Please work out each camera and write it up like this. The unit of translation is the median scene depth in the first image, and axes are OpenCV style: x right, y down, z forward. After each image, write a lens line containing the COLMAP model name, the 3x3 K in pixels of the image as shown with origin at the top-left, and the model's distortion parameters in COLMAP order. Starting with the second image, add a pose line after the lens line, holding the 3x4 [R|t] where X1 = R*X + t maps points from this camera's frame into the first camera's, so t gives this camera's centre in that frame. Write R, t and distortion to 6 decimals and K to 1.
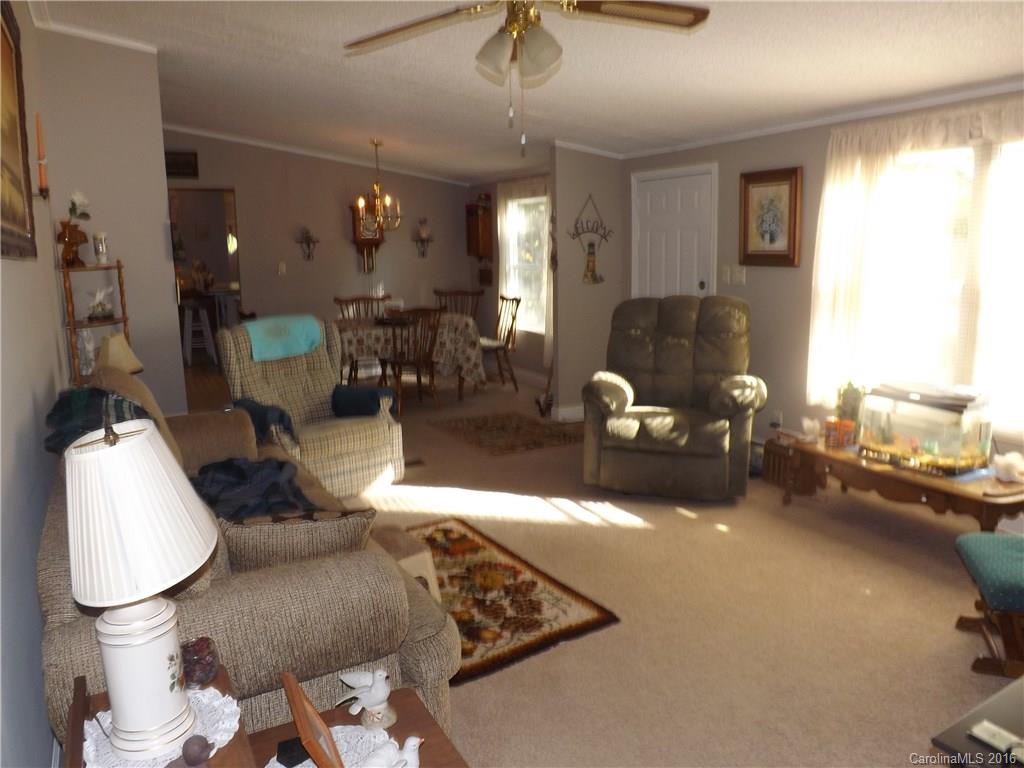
lens RADIAL K [[738.2, 0, 508.7], [0, 738.2, 376.3], [0, 0, 1]] dist [-0.051747, 0.004476]
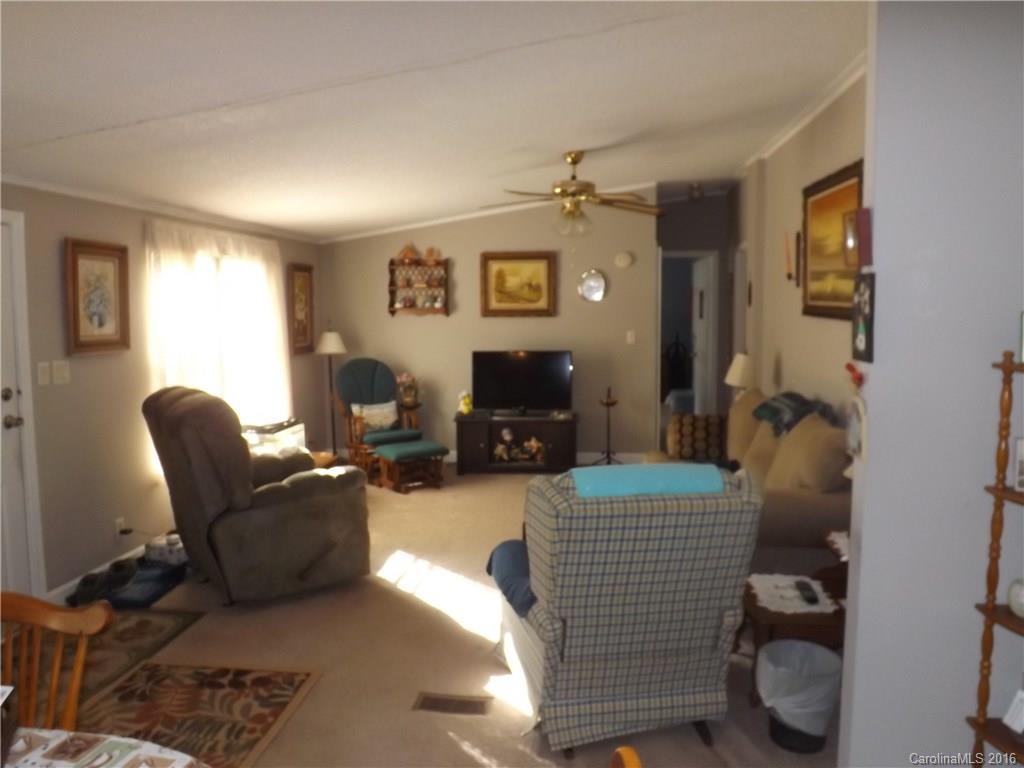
lens RADIAL K [[738.2, 0, 508.7], [0, 738.2, 376.3], [0, 0, 1]] dist [-0.051747, 0.004476]
pose [[-0.803987, -0.042619, 0.593118, -0.543868], [0.109298, 0.969844, 0.217845, -0.264877], [-0.584517, 0.239971, -0.775083, 1.423353]]
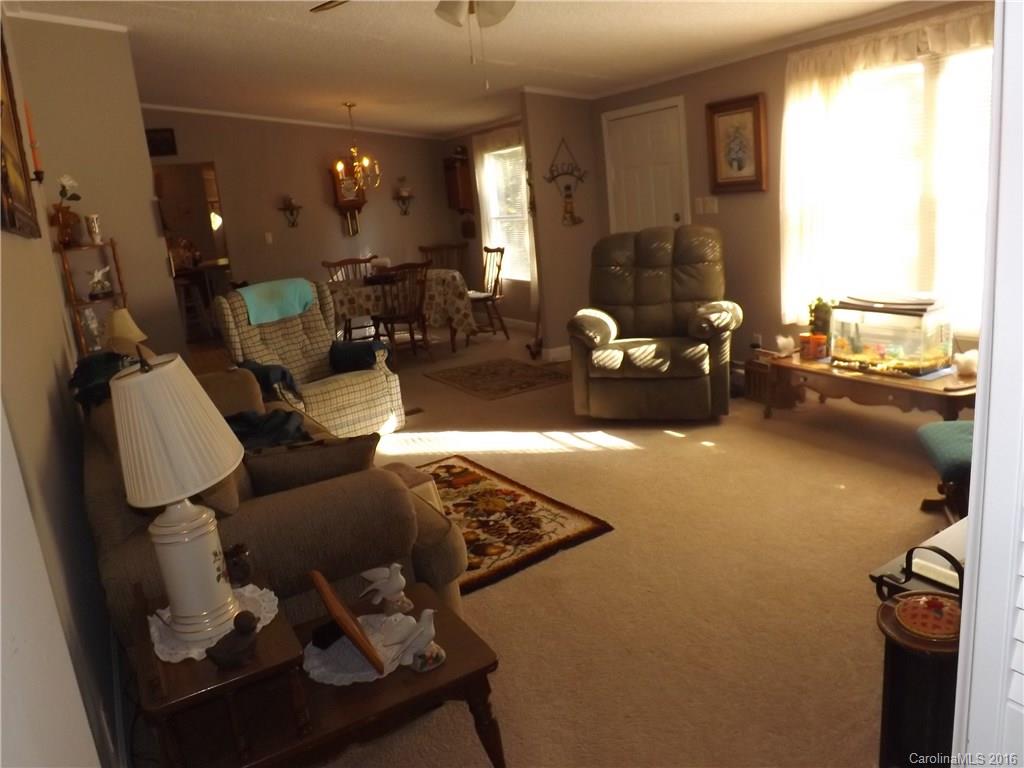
lens RADIAL K [[732.3, 0, 506.3], [0, 732.3, 382.2], [0, 0, 1]] dist [-0.055255, -0.005039]
pose [[0.996792, -0.080037, 0.000828, 0.006321], [0.079789, 0.994413, 0.069111, 0.018534], [-0.006355, -0.068823, 0.997609, -0.039947]]
